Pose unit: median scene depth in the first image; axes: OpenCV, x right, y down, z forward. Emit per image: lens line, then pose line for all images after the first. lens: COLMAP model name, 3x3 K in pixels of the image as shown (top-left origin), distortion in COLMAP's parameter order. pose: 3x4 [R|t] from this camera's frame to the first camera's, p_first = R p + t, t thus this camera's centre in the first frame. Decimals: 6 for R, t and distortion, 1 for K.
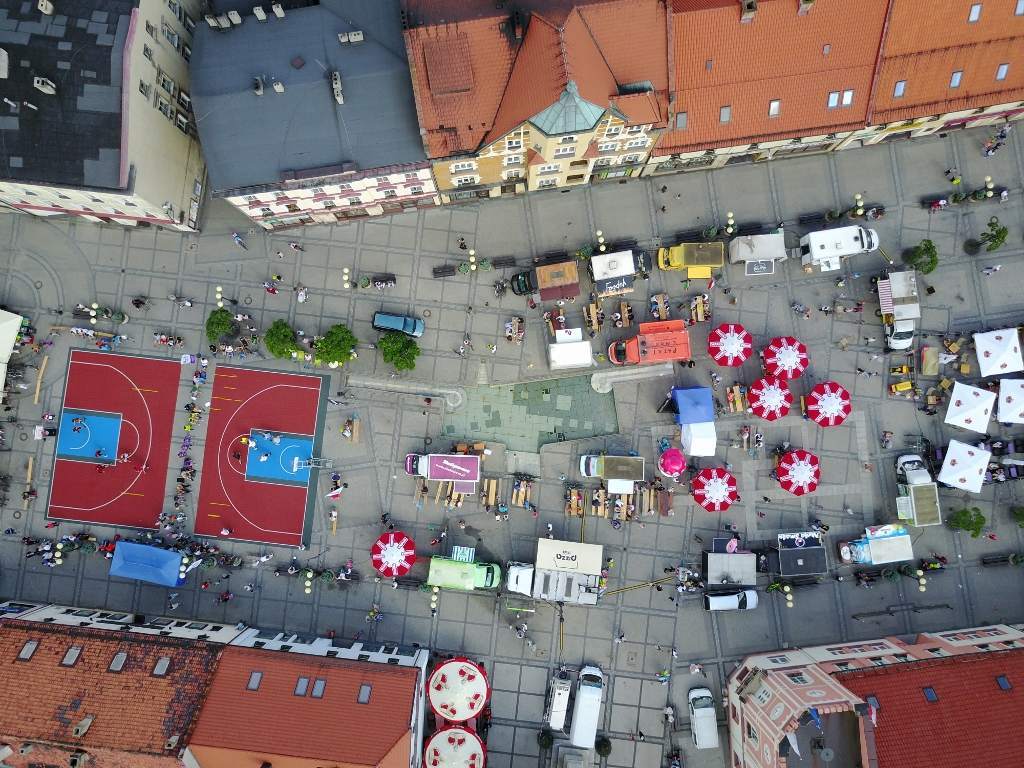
lens RADIAL K [[777.1, 0, 510.9], [0, 777.1, 381.5], [0, 0, 1]] dist [-0.002982, -0.004262]
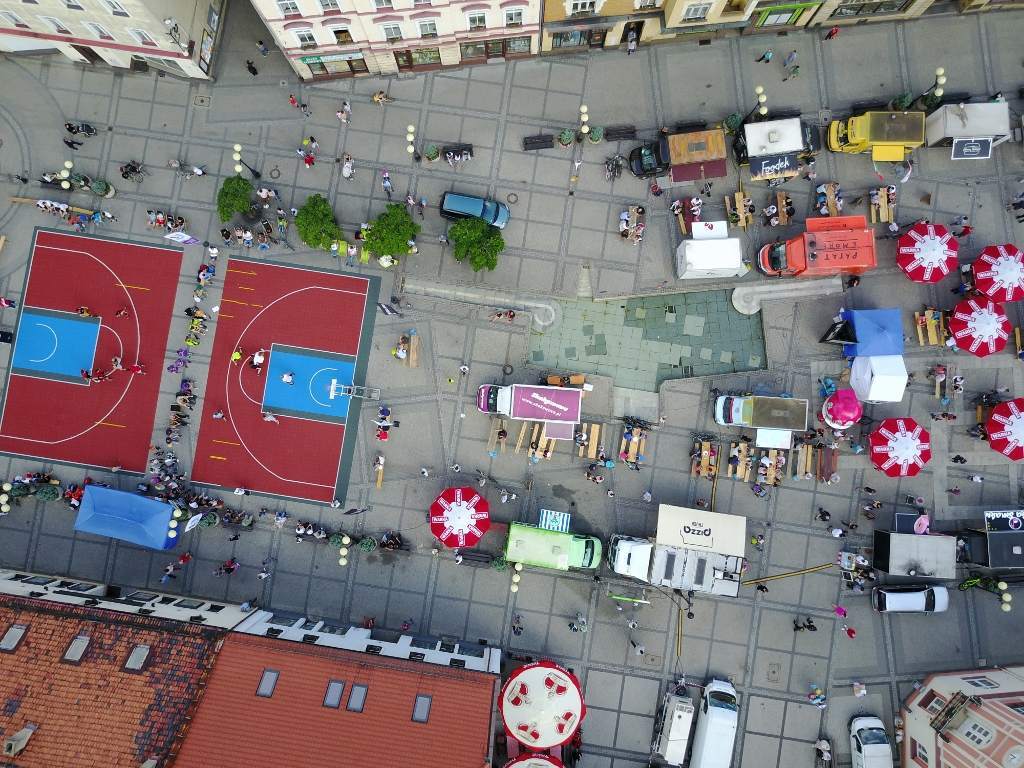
lens RADIAL K [[777.1, 0, 511.6], [0, 777.1, 383.2], [0, 0, 1]] dist [-0.002982, -0.004262]
pose [[0.999187, 0.040043, -0.004737, -0.101210], [-0.040024, 0.999190, 0.004157, 0.087897], [0.004899, -0.003964, 0.999980, 0.258359]]
